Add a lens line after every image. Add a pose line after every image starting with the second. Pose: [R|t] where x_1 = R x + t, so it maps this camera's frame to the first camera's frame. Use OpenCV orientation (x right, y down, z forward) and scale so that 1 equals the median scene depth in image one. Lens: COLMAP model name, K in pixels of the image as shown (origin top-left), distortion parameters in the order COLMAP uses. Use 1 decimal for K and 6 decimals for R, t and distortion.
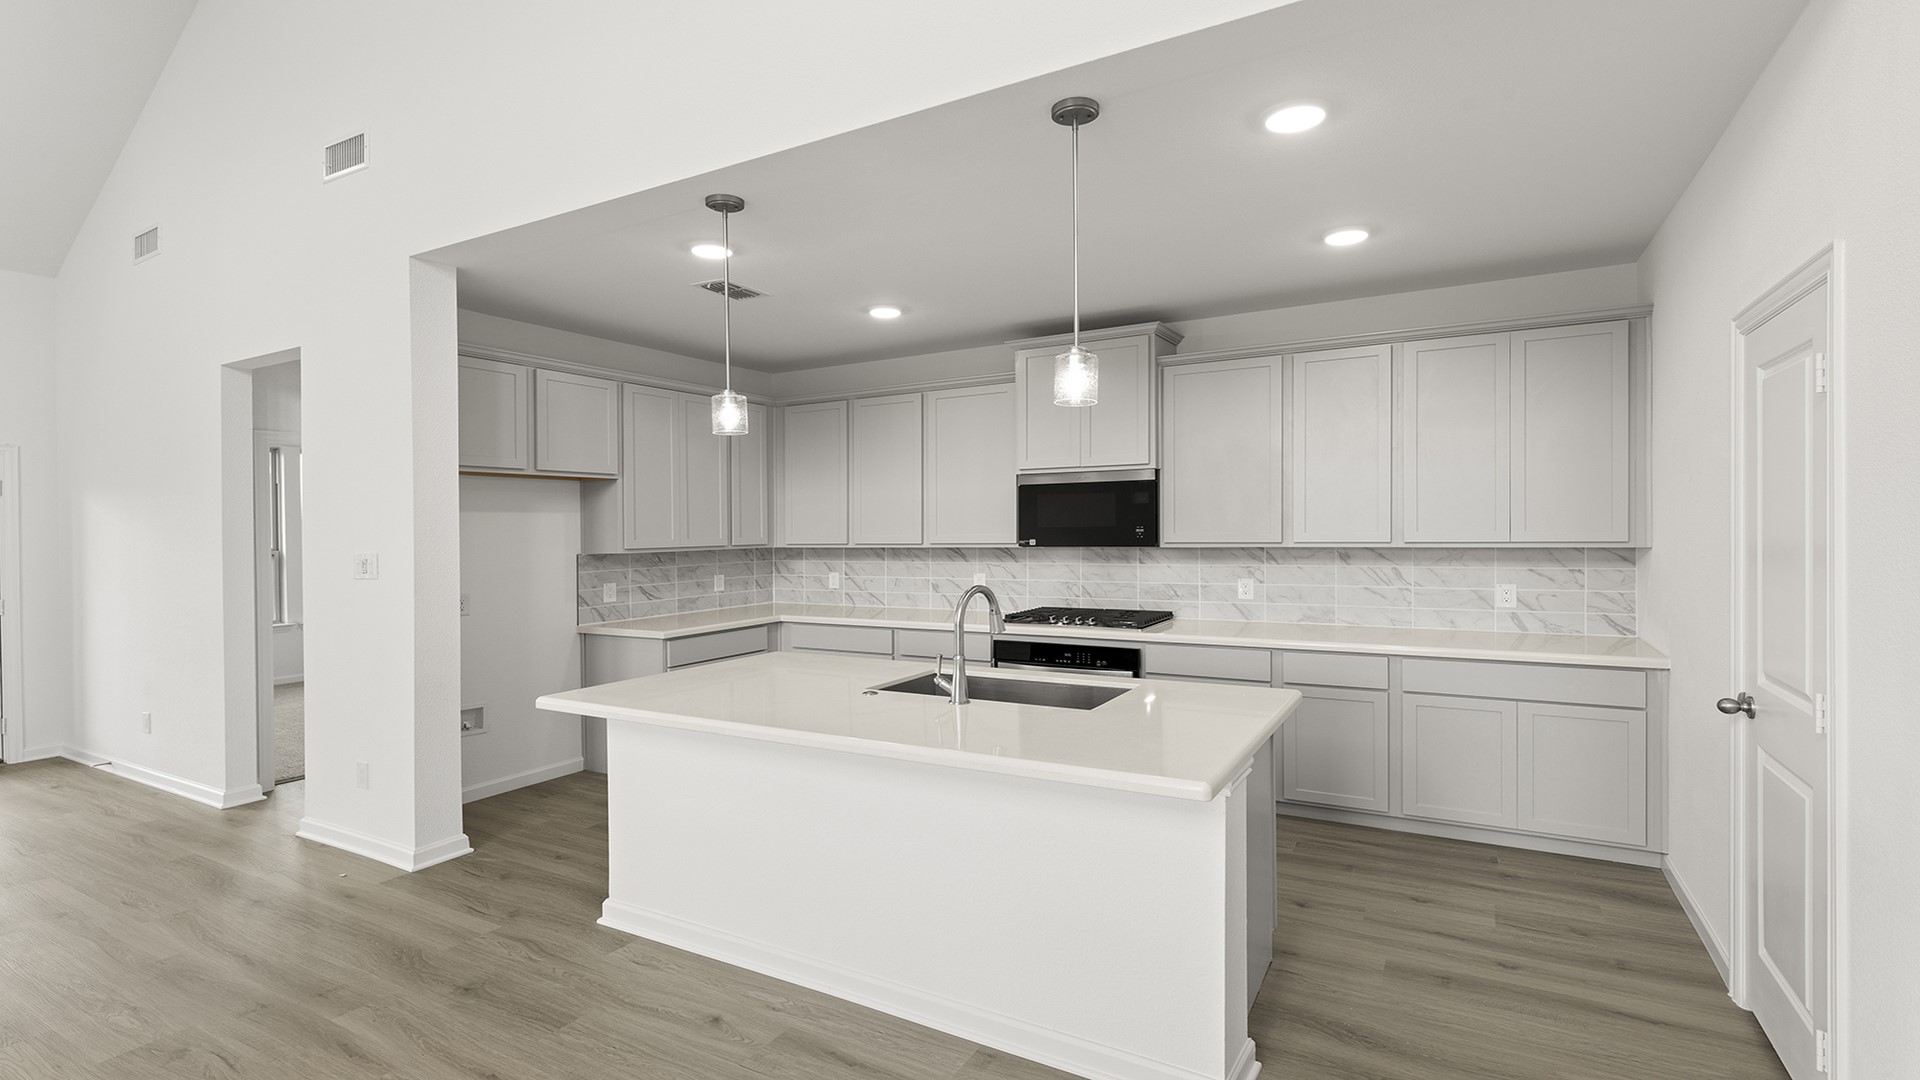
lens RADIAL K [[881.2, 0, 995.3], [0, 881.2, 525.1], [0, 0, 1]] dist [0.001213, -0.001754]
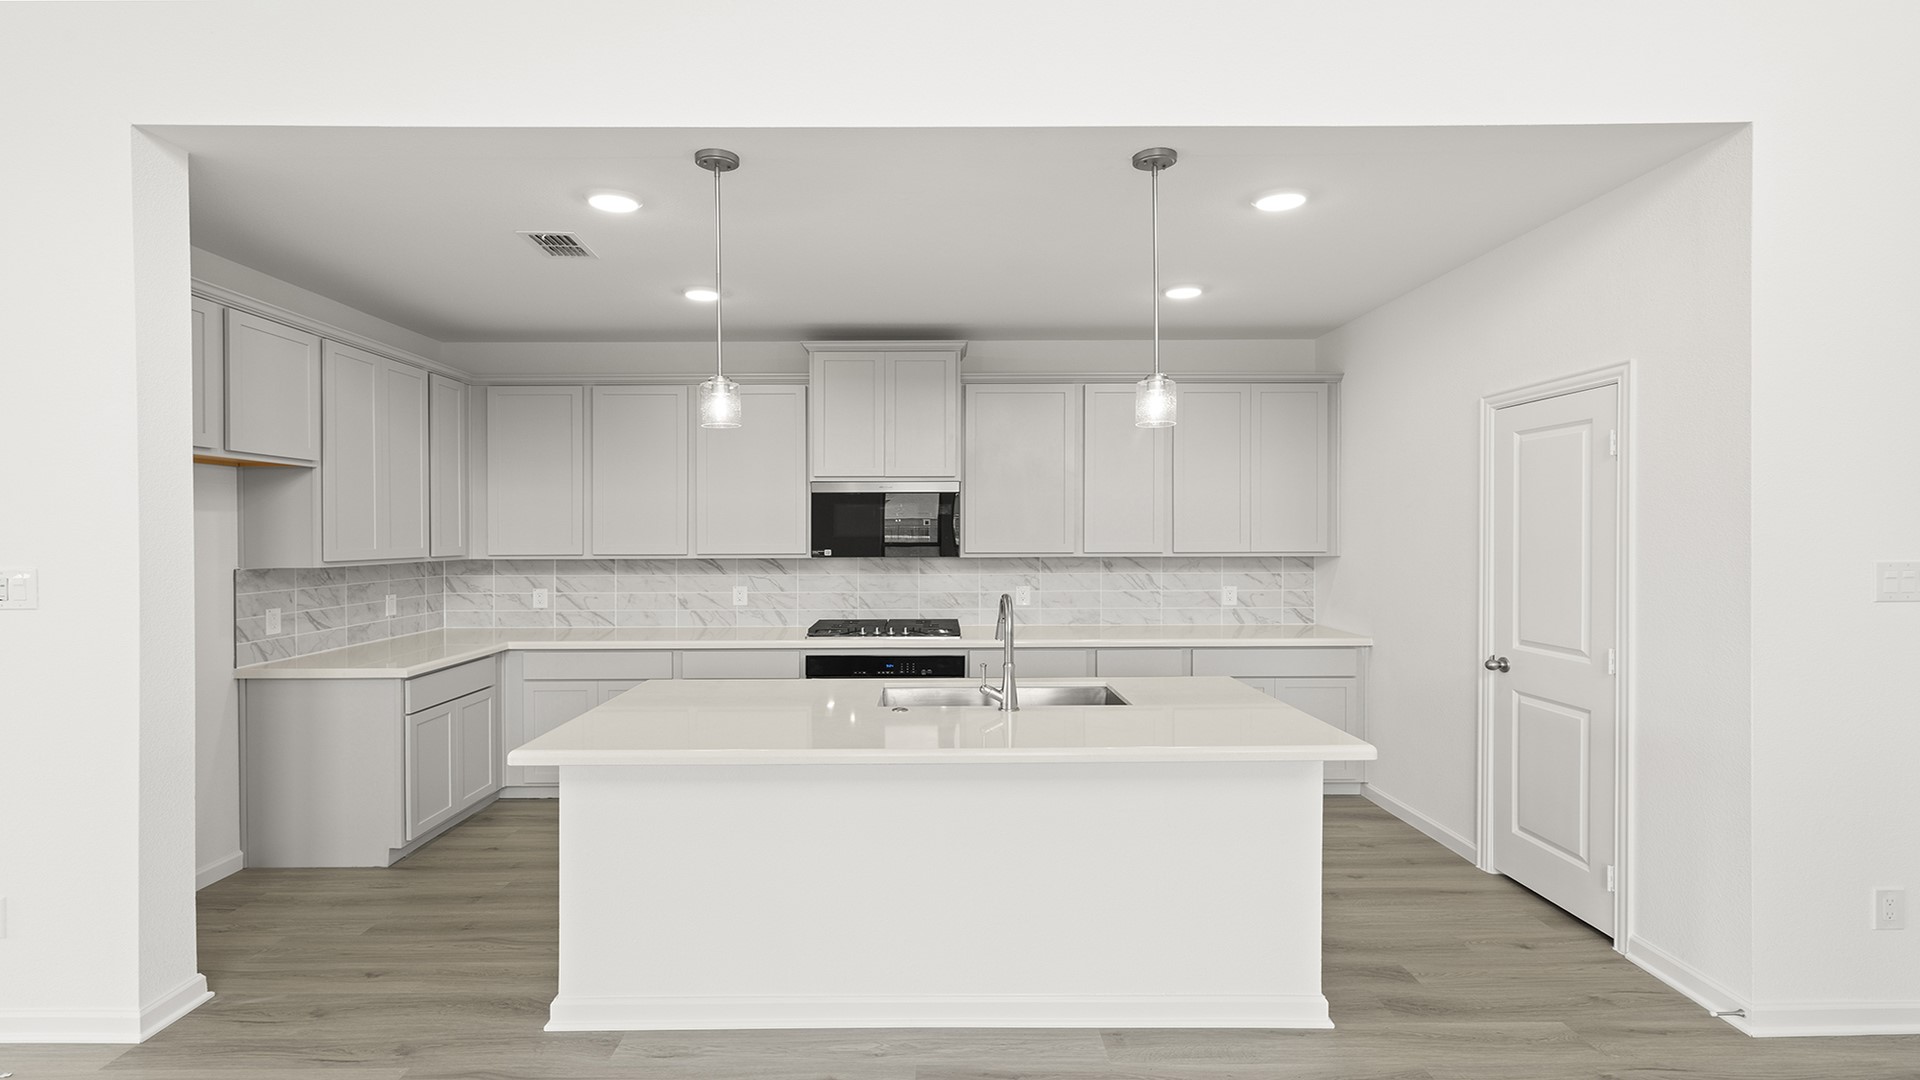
lens RADIAL K [[915.8, 0, 947.5], [0, 915.8, 534.1], [0, 0, 1]] dist [-0.000070, 0.000767]
pose [[0.870938, 0.009761, 0.491296, -0.343545], [-0.008511, 0.999952, -0.004780, 0.003051], [-0.491319, -0.000019, 0.870980, 0.065190]]
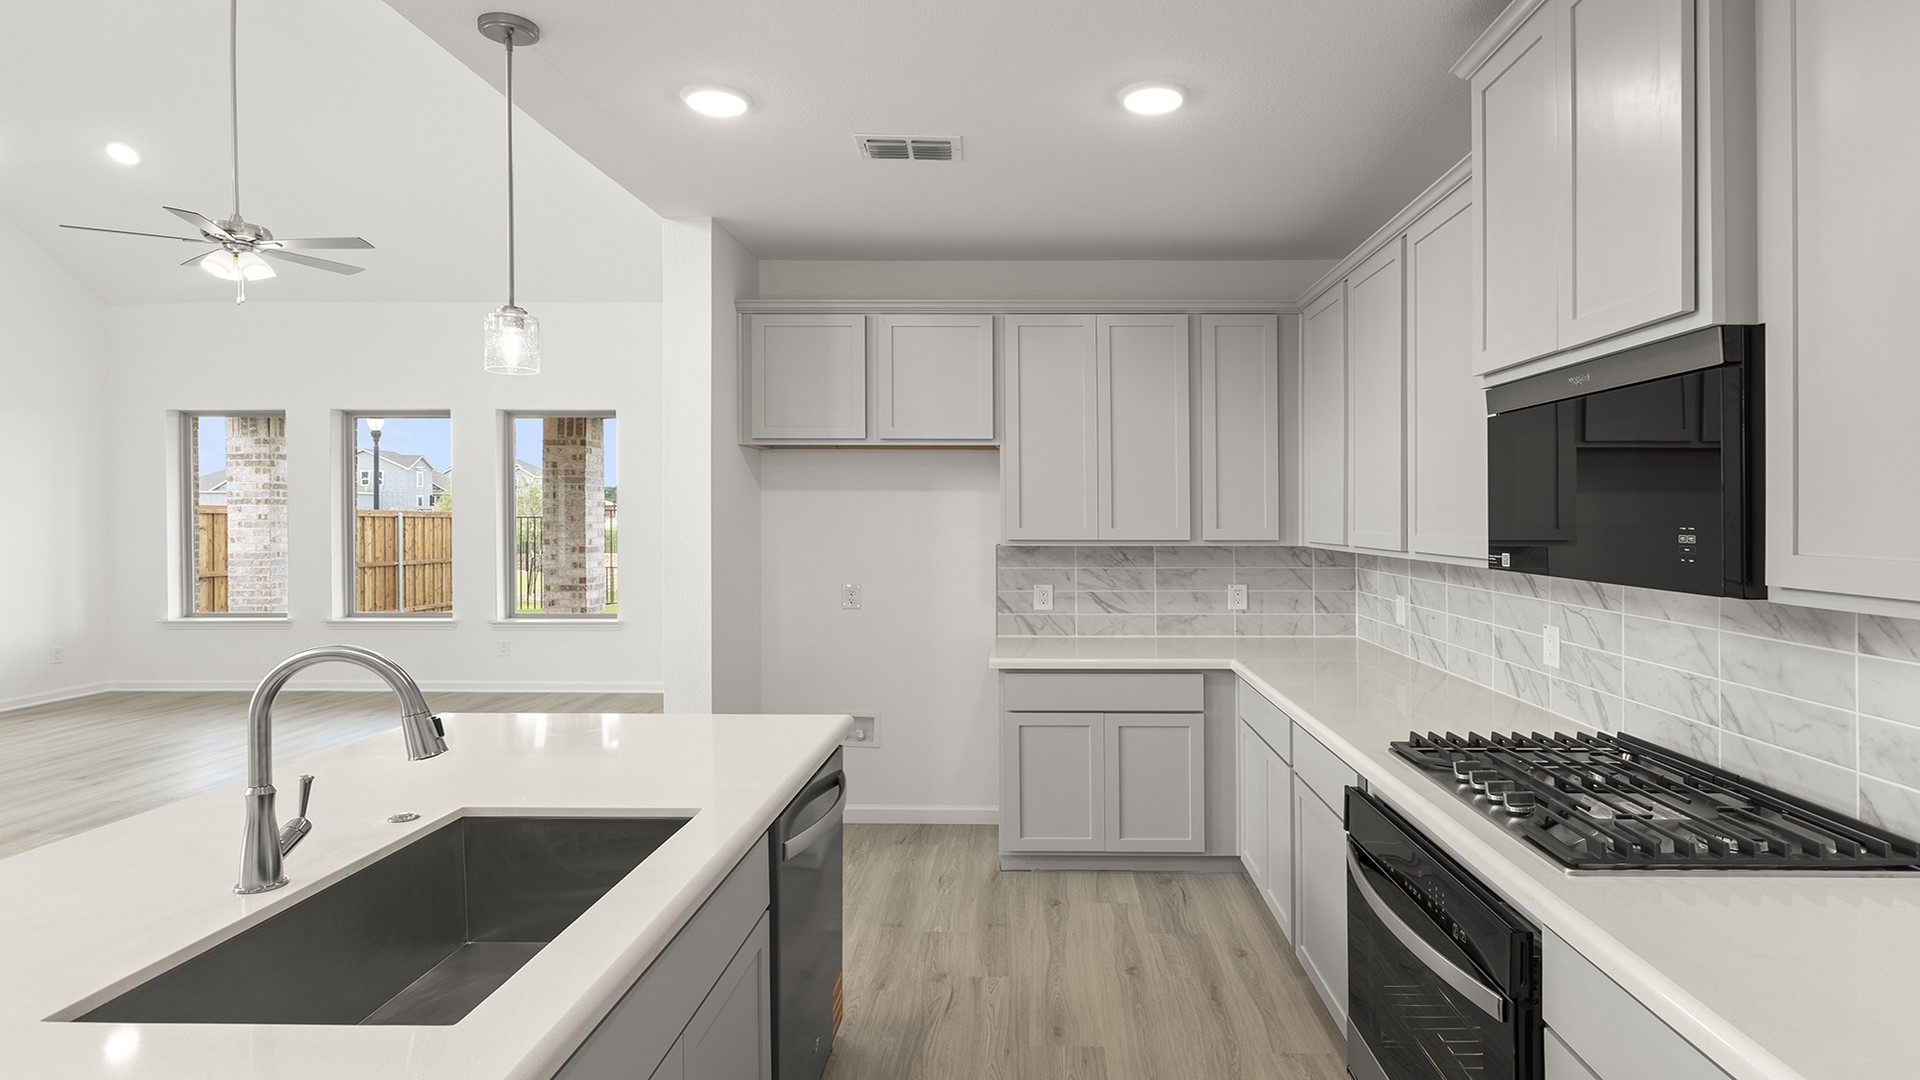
lens RADIAL K [[1044.1, 0, 1014.2], [0, 1044.1, 506.7], [0, 0, 1]] dist [0.002219, -0.001995]
pose [[0.452428, 0.007385, -0.891770, 0.363010], [-0.005029, 0.999971, 0.005730, -0.005757], [0.891787, 0.001892, 0.452452, 0.611473]]
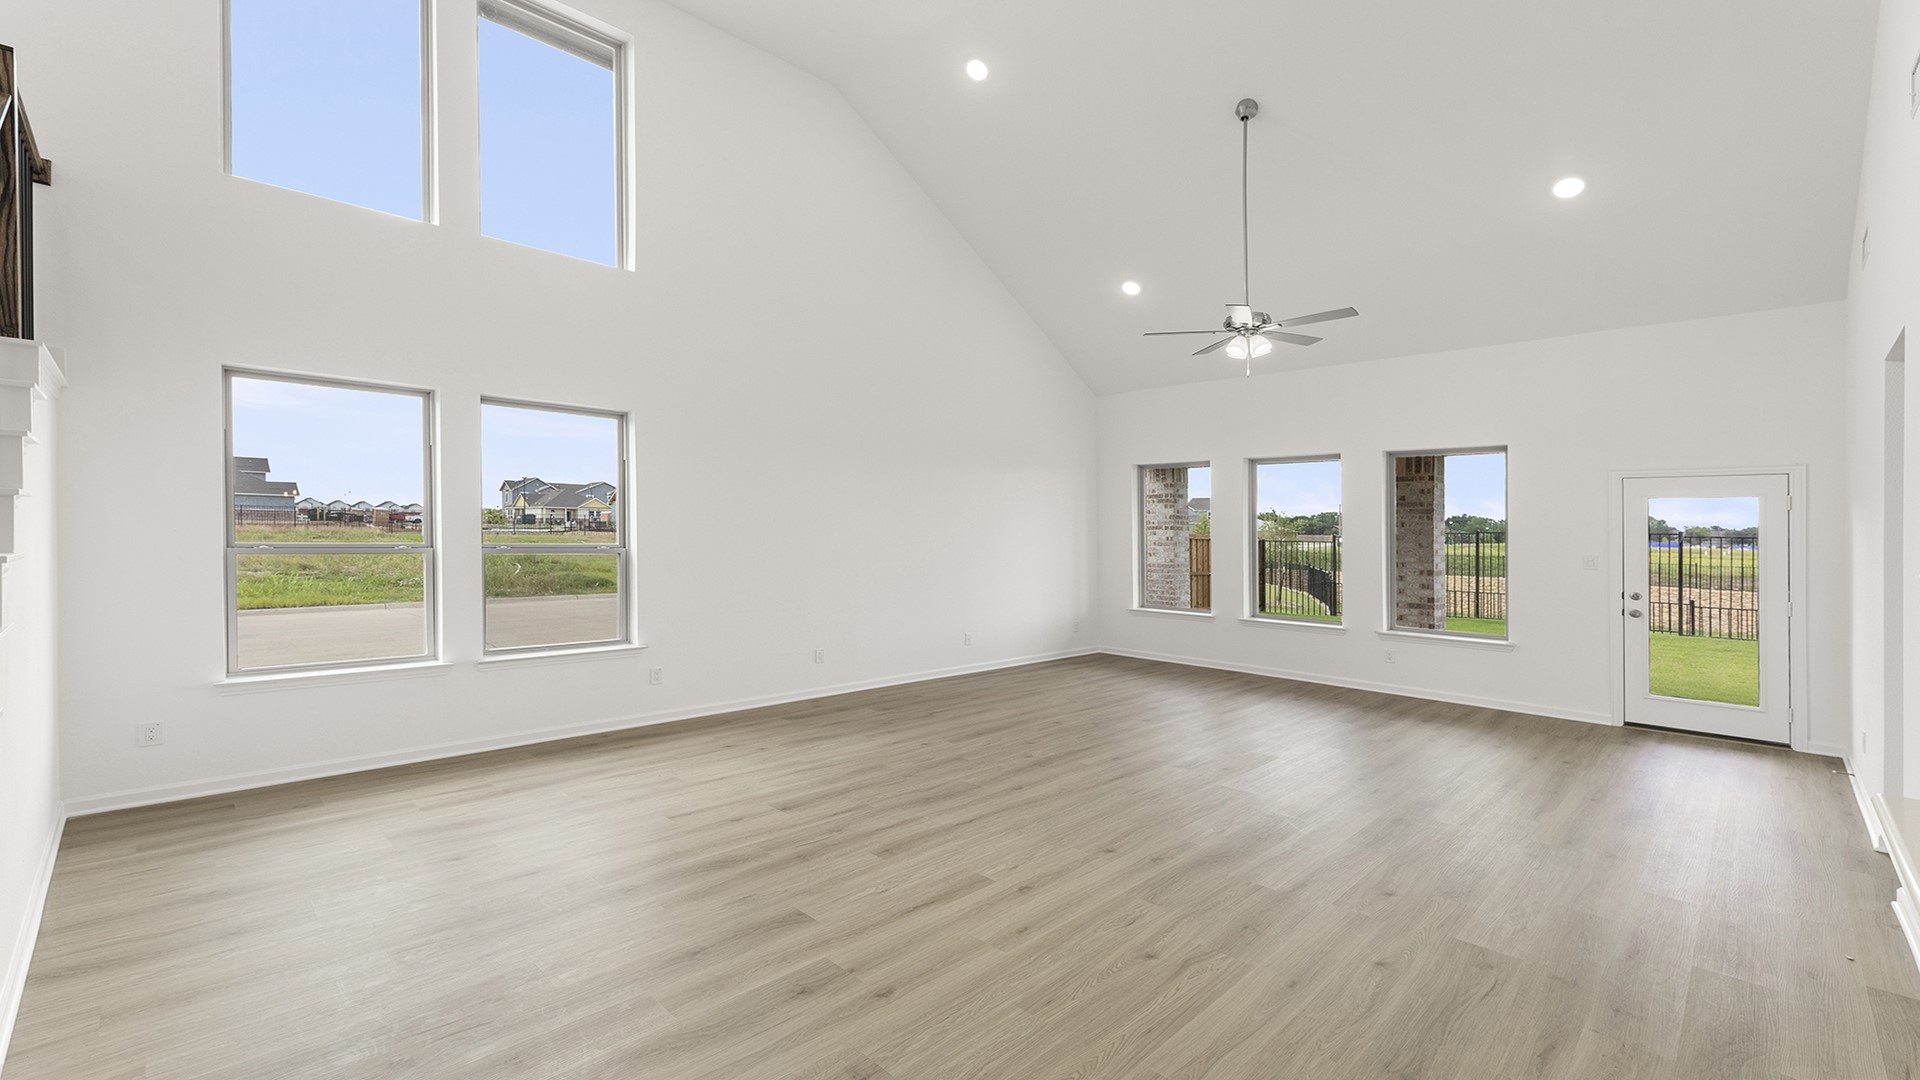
lens RADIAL K [[802.3, 0, 944.0], [0, 802.3, 534.4], [0, 0, 1]] dist [-0.000714, 0.000063]
pose [[-0.296056, 0.010005, -0.955118, 0.174898], [-0.012080, 0.999826, 0.014218, -0.002968], [0.955094, 0.015747, -0.295883, 0.292837]]
